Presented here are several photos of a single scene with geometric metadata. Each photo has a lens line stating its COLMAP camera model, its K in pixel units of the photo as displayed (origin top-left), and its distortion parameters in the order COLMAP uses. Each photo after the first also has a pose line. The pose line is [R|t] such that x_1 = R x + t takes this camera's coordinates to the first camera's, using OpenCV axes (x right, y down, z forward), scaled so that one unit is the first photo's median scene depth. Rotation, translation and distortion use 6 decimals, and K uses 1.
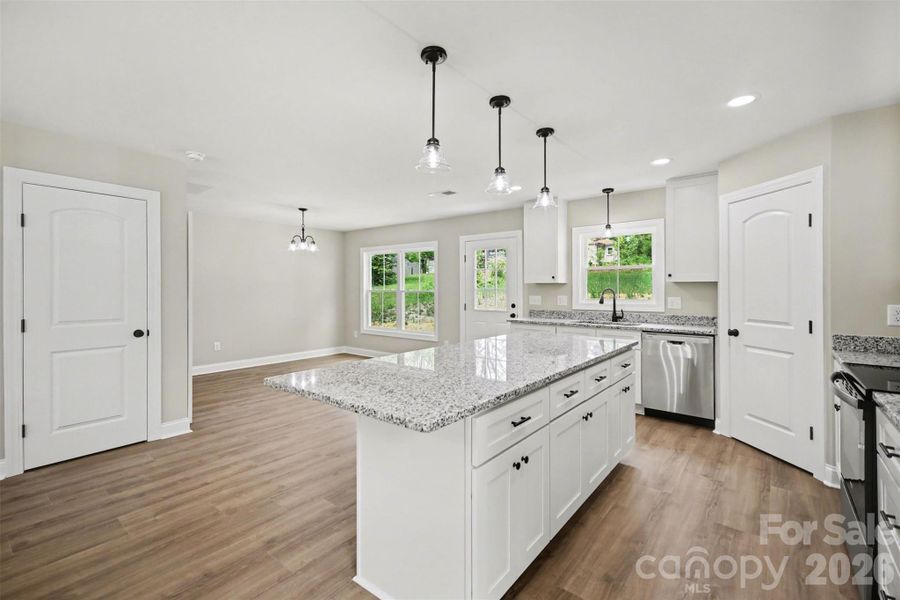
lens RADIAL K [[404.9, 0, 446.3], [0, 404.9, 292.2], [0, 0, 1]] dist [0.011448, 0.000460]
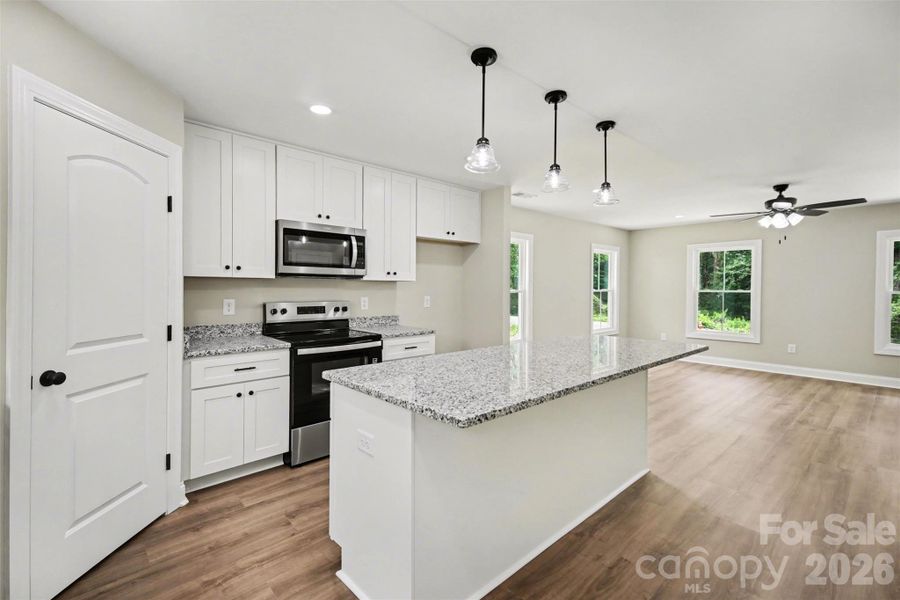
lens RADIAL K [[406.5, 0, 456.3], [0, 406.5, 290.4], [0, 0, 1]] dist [0.020384, 0.000867]
pose [[-0.992629, -0.005284, 0.121078, 0.135231], [-0.003297, 0.999857, 0.016608, -0.010374], [-0.121149, 0.016086, -0.992504, 1.083935]]
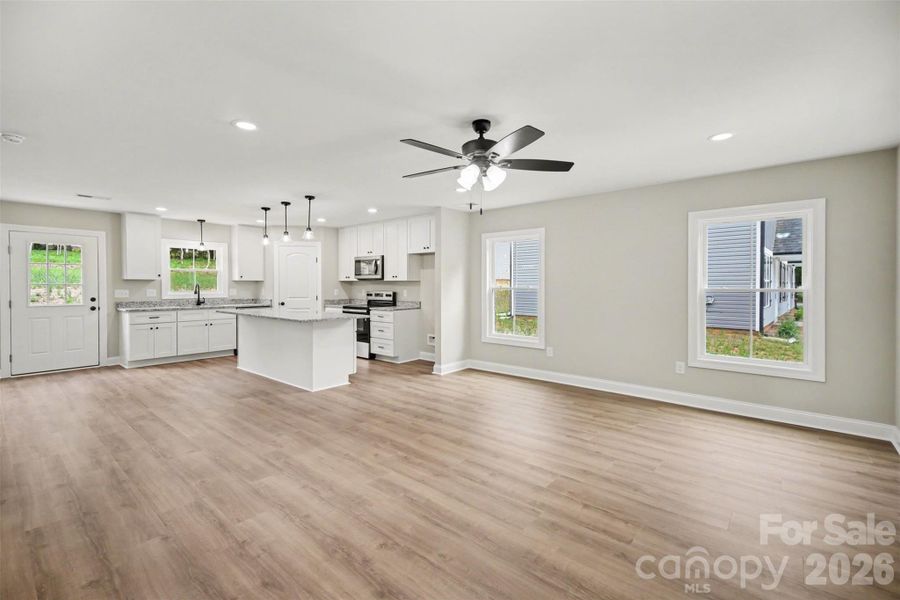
lens RADIAL K [[406.5, 0, 451.2], [0, 406.5, 291.8], [0, 0, 1]] dist [0.020384, 0.000867]
pose [[0.021064, -0.017372, 0.999627, -1.171183], [0.006442, 0.999831, 0.017240, 0.000489], [-0.999757, 0.006077, 0.021173, 0.010641]]
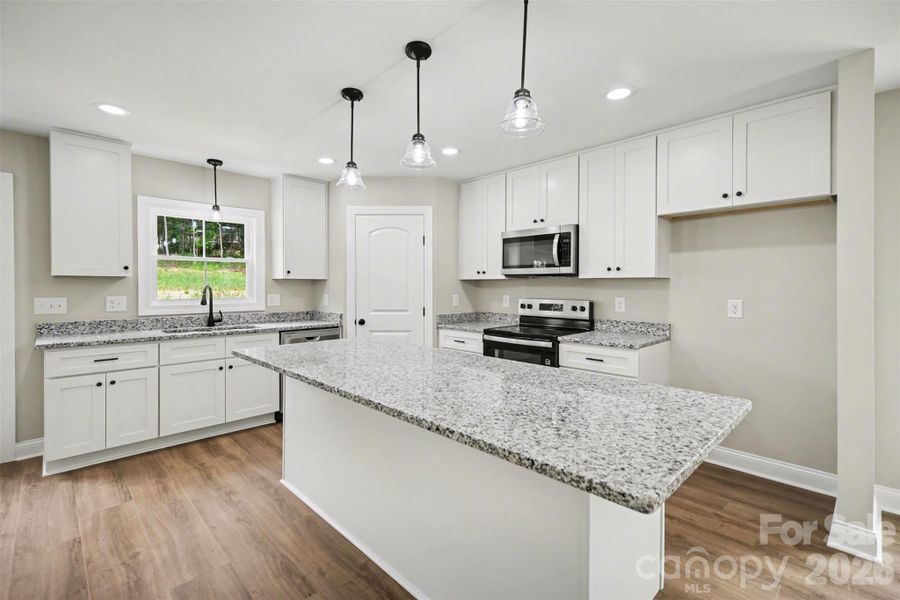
lens RADIAL K [[406.5, 0, 447.2], [0, 406.5, 287.9], [0, 0, 1]] dist [0.020384, 0.000867]
pose [[0.113572, -0.004277, 0.993521, -0.355228], [0.007232, 0.999968, 0.003478, -0.003419], [-0.993503, 0.006791, 0.113599, 0.463128]]
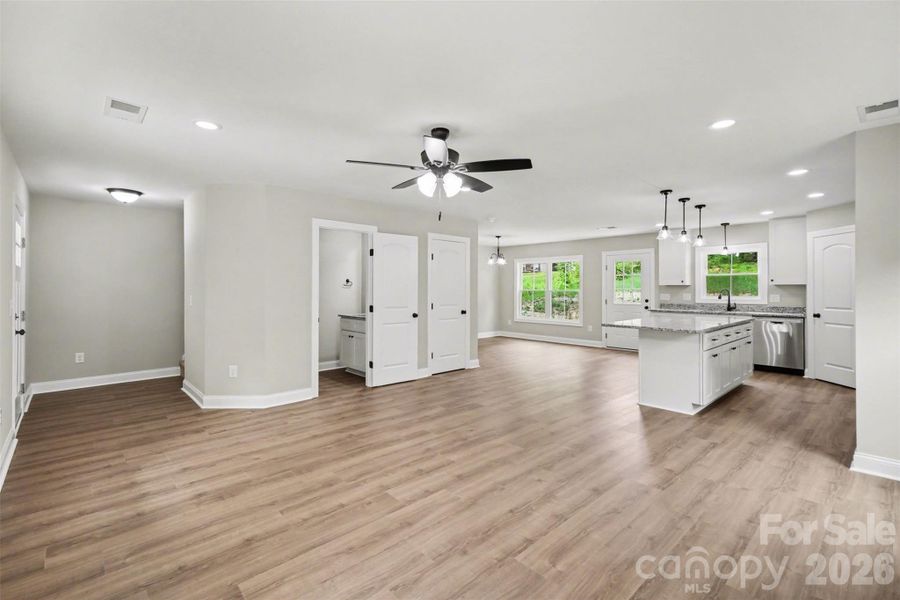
lens RADIAL K [[406.5, 0, 443.9], [0, 406.5, 290.3], [0, 0, 1]] dist [0.020384, 0.000867]
pose [[0.988793, 0.001867, -0.149281, -0.415668], [-0.002508, 0.999988, -0.004105, 0.005673], [0.149271, 0.004434, 0.988786, -0.679932]]
